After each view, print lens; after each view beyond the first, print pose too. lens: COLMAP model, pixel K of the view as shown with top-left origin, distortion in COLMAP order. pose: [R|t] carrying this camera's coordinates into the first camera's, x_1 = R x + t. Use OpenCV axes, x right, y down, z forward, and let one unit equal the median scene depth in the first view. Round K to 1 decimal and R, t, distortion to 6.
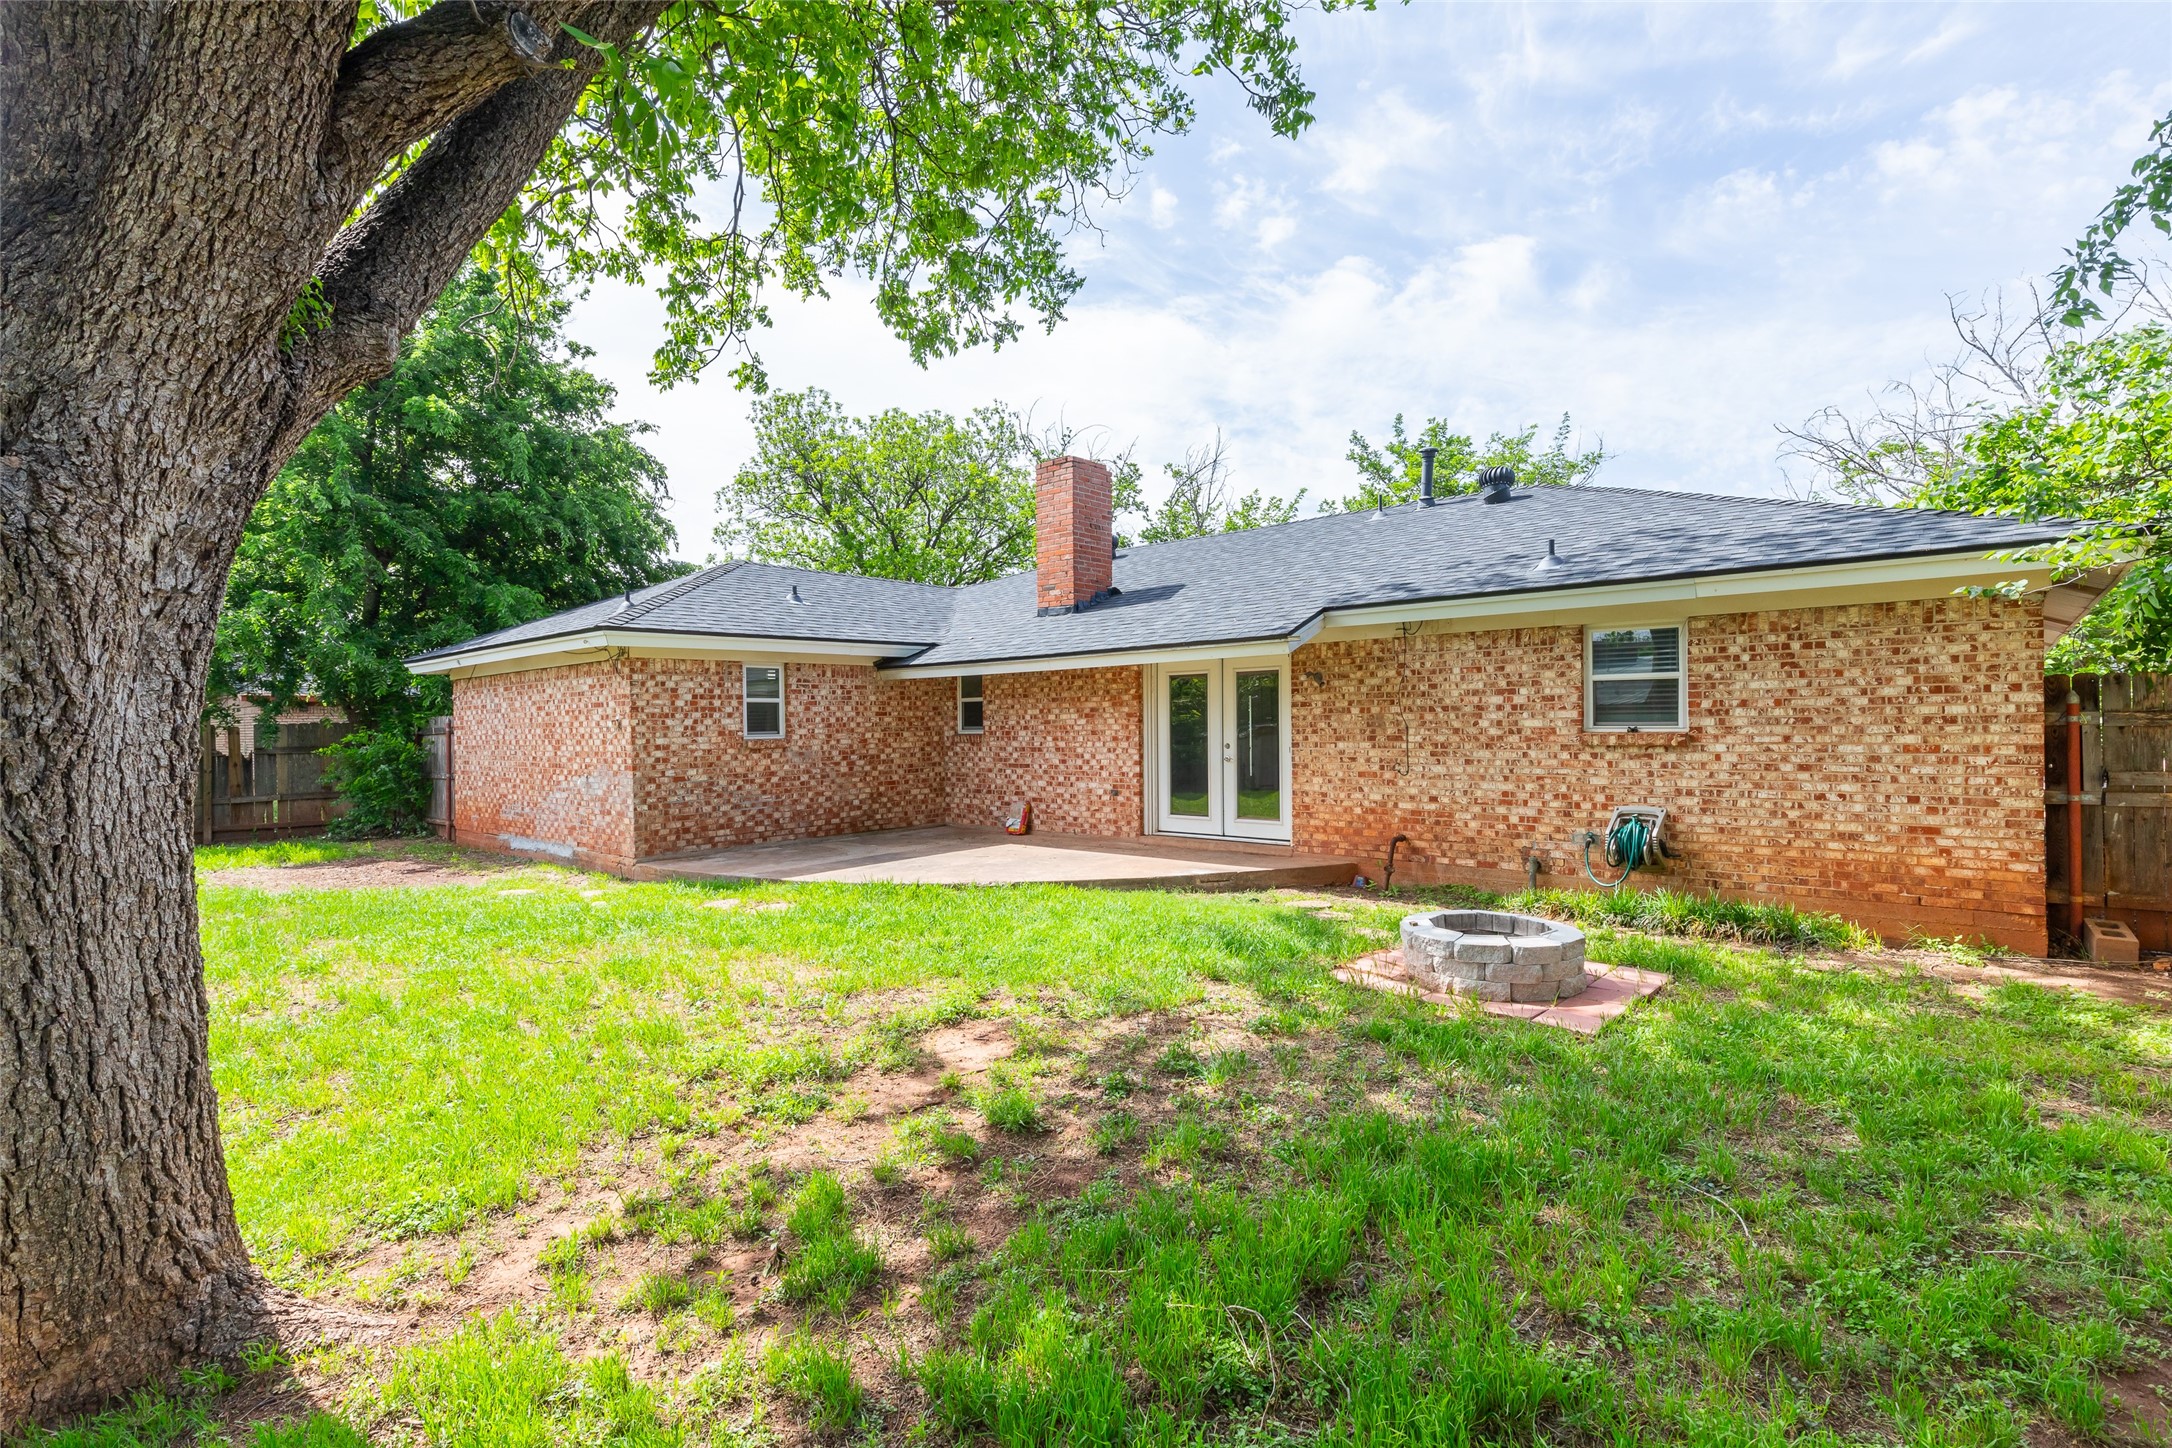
lens RADIAL K [[1001.1, 0, 1093.3], [0, 1001.1, 732.4], [0, 0, 1]] dist [0.011825, -0.000445]
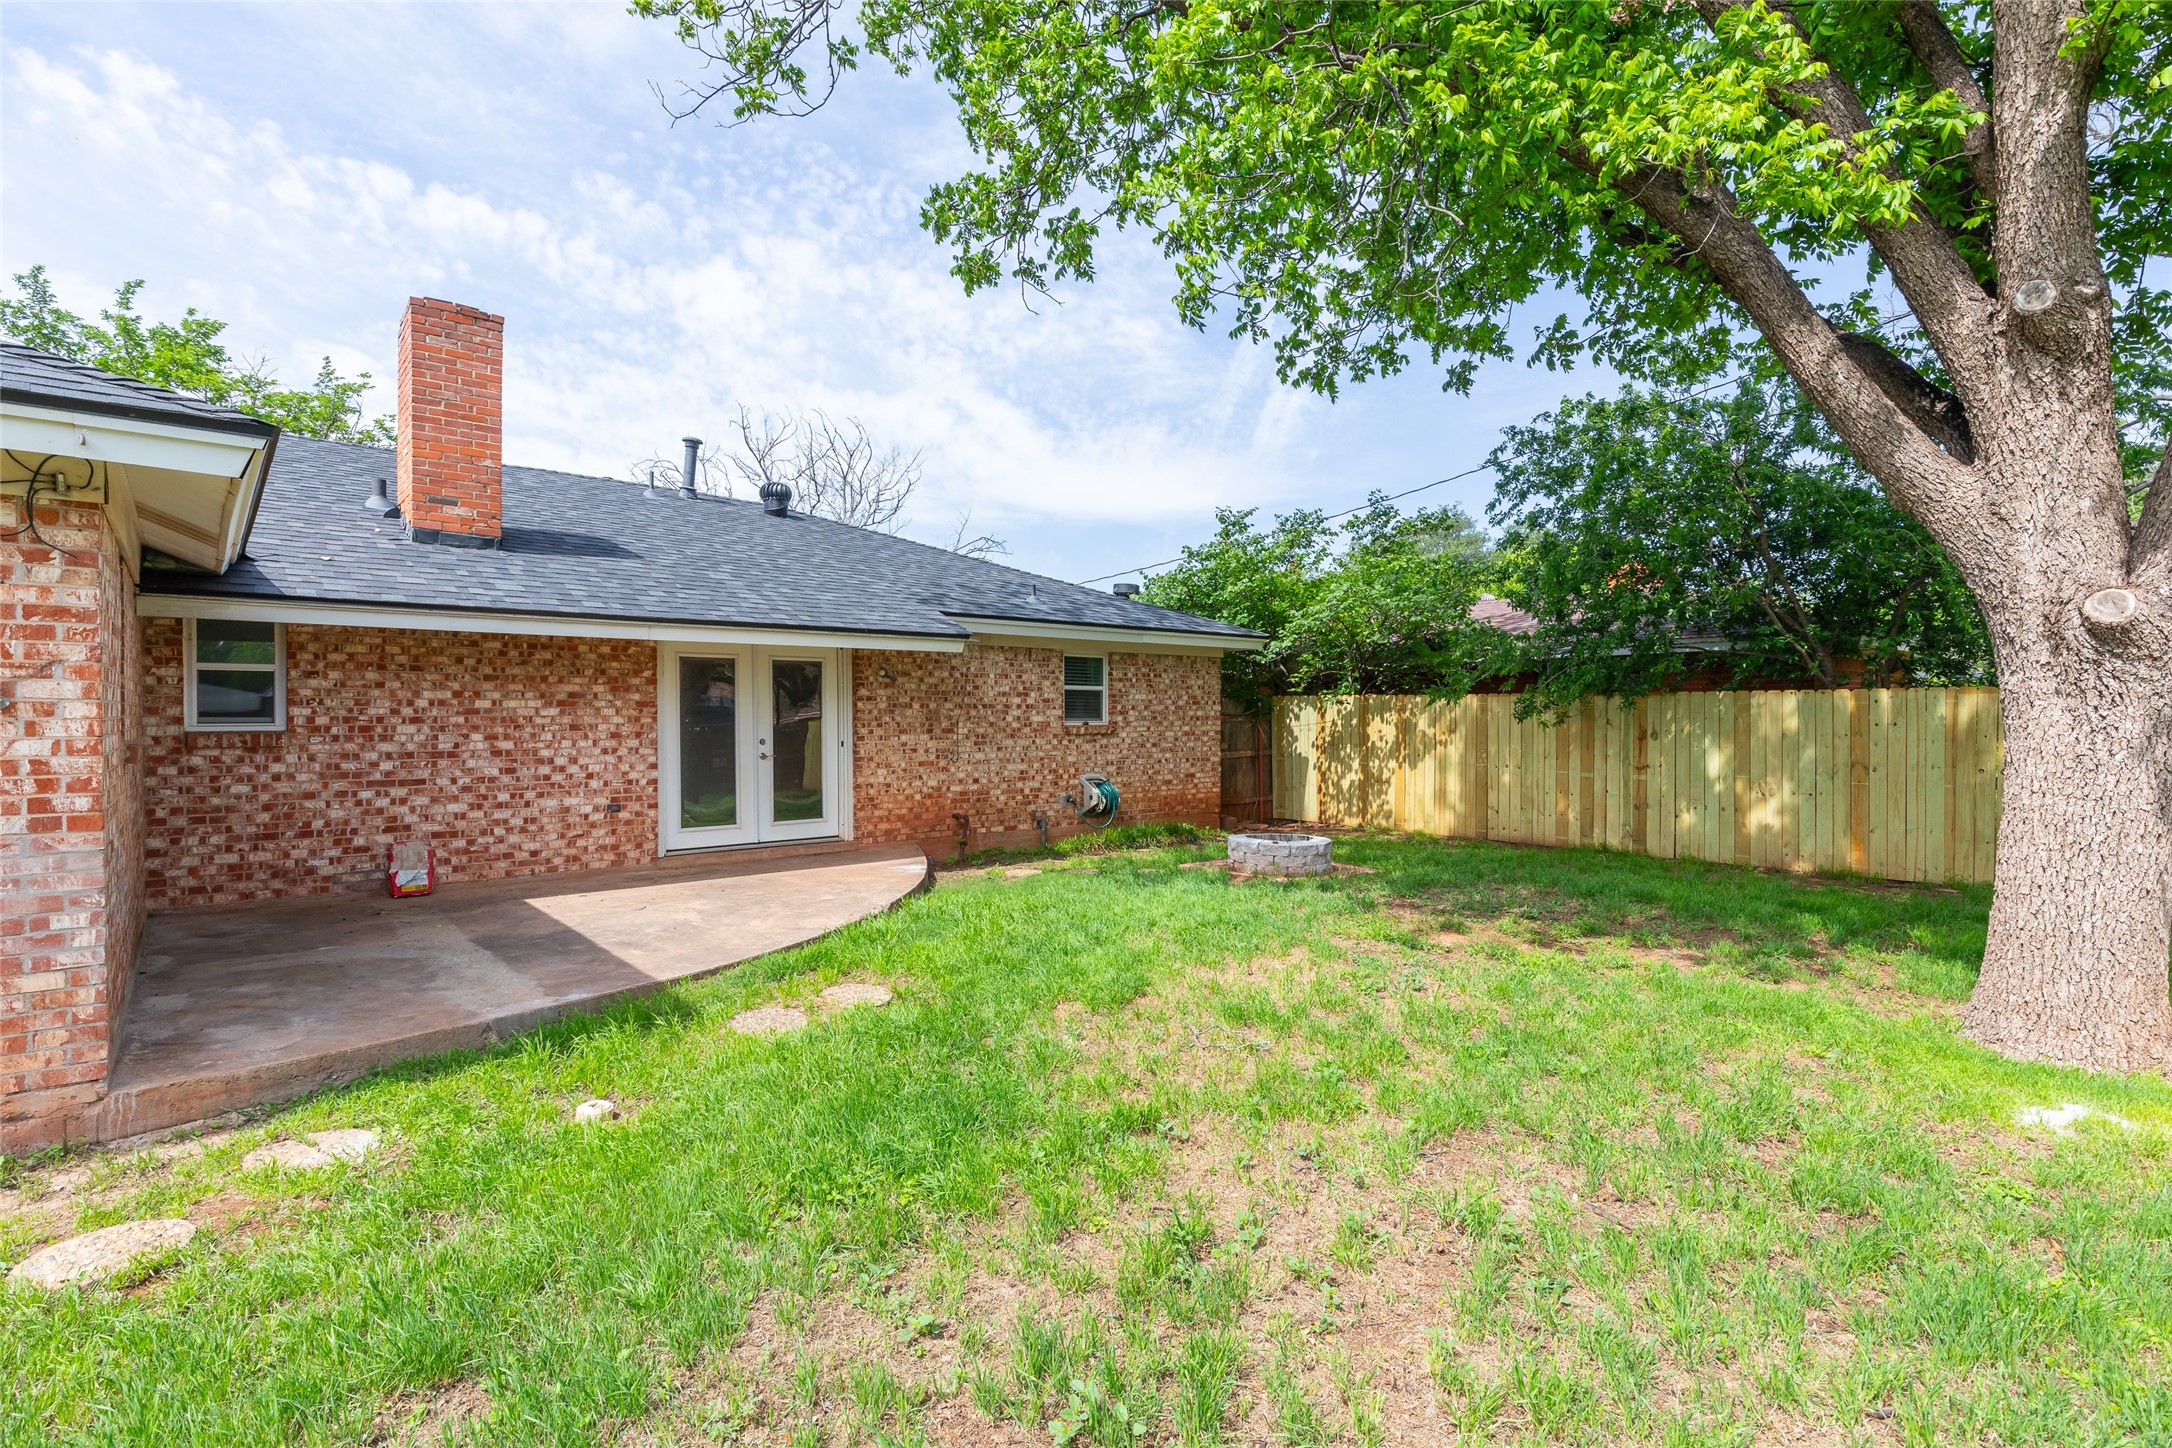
lens RADIAL K [[1038.7, 0, 1086.0], [0, 1038.7, 724.0], [0, 0, 1]] dist [-0.000062, 0.008948]
pose [[0.139513, 0.006265, 0.990200, -0.808806], [0.009601, 0.999924, -0.007679, 0.008263], [-0.990174, 0.010578, 0.139442, 0.635049]]
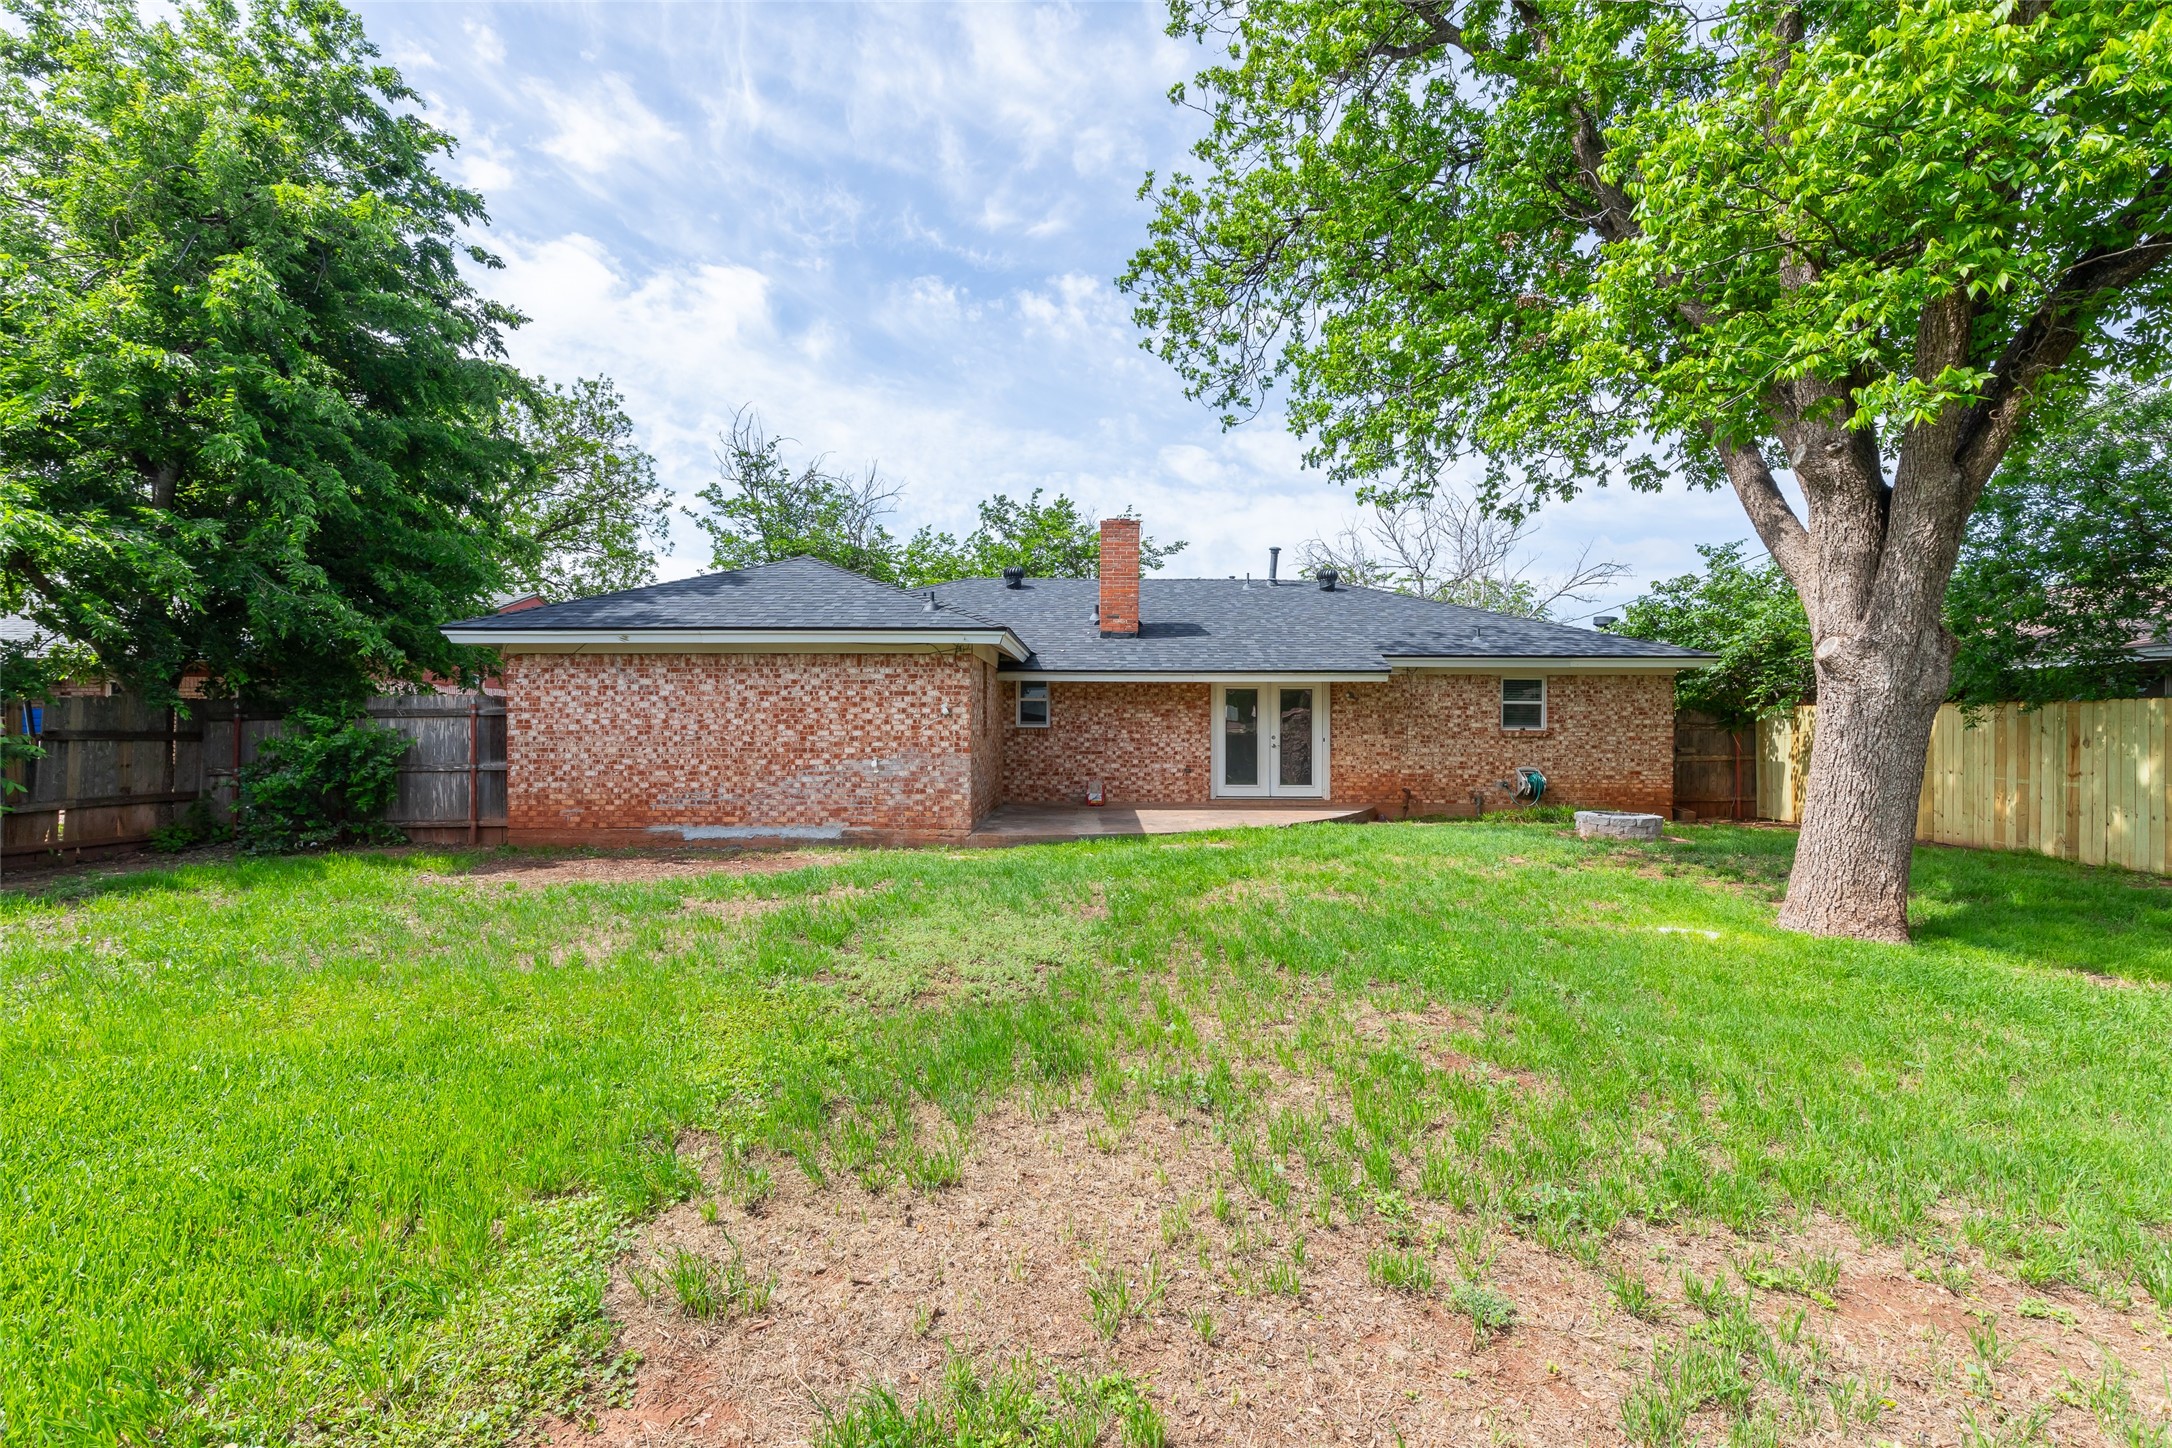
lens RADIAL K [[974.7, 0, 1084.7], [0, 974.7, 733.0], [0, 0, 1]] dist [0.011528, -0.004294]
pose [[0.759048, 0.014620, 0.650871, -1.134942], [-0.008518, 0.999885, -0.012525, 0.030115], [-0.650979, 0.003963, 0.759085, 0.070818]]
